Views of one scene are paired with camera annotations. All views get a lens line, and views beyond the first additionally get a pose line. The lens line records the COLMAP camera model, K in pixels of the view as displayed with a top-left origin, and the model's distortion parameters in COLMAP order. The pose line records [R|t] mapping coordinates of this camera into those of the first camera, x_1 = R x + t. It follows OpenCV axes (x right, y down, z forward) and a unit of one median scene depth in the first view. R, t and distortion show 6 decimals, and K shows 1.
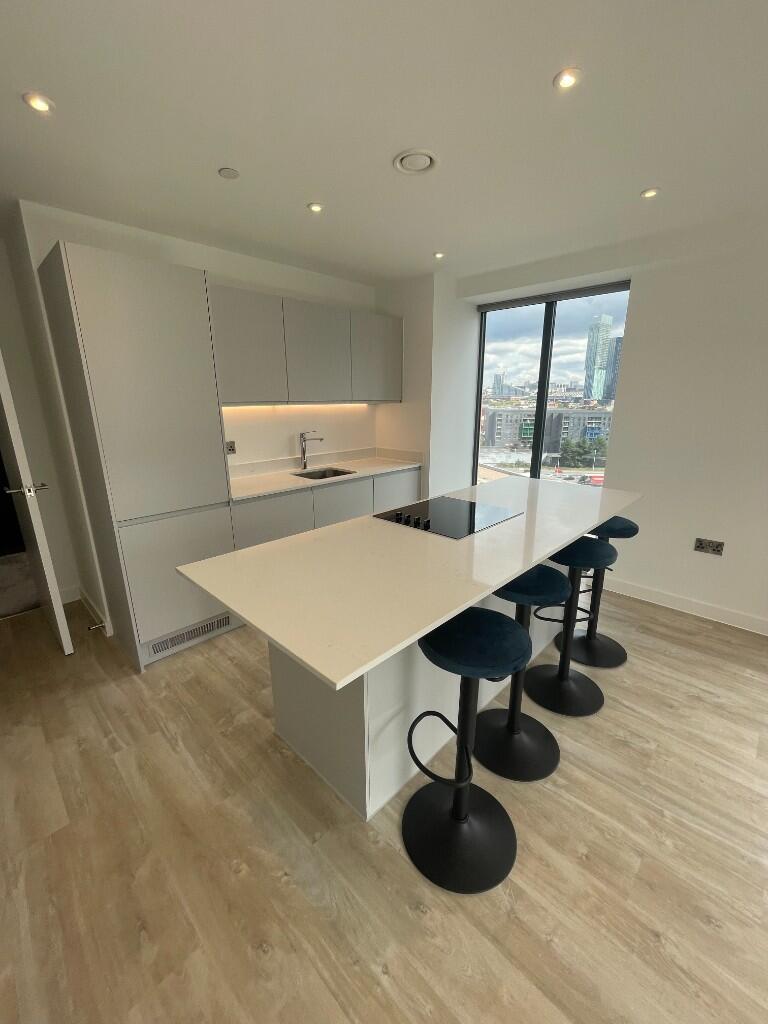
lens RADIAL K [[419.1, 0, 377.4], [0, 419.1, 515.7], [0, 0, 1]] dist [0.001077, 0.000077]
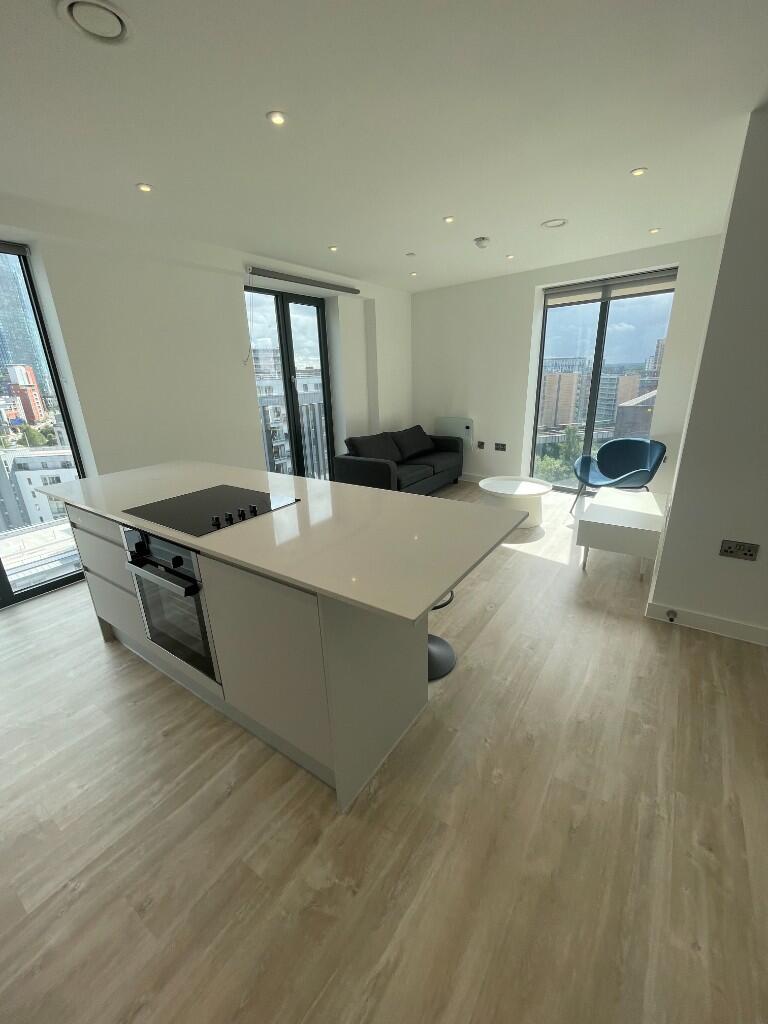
lens RADIAL K [[419.1, 0, 377.4], [0, 419.1, 515.7], [0, 0, 1]] dist [0.001077, 0.000077]
pose [[-0.169712, -0.309015, 0.935792, -1.075663], [0.309917, 0.884655, 0.348334, -0.289507], [-0.935494, 0.349135, -0.054368, 1.062376]]
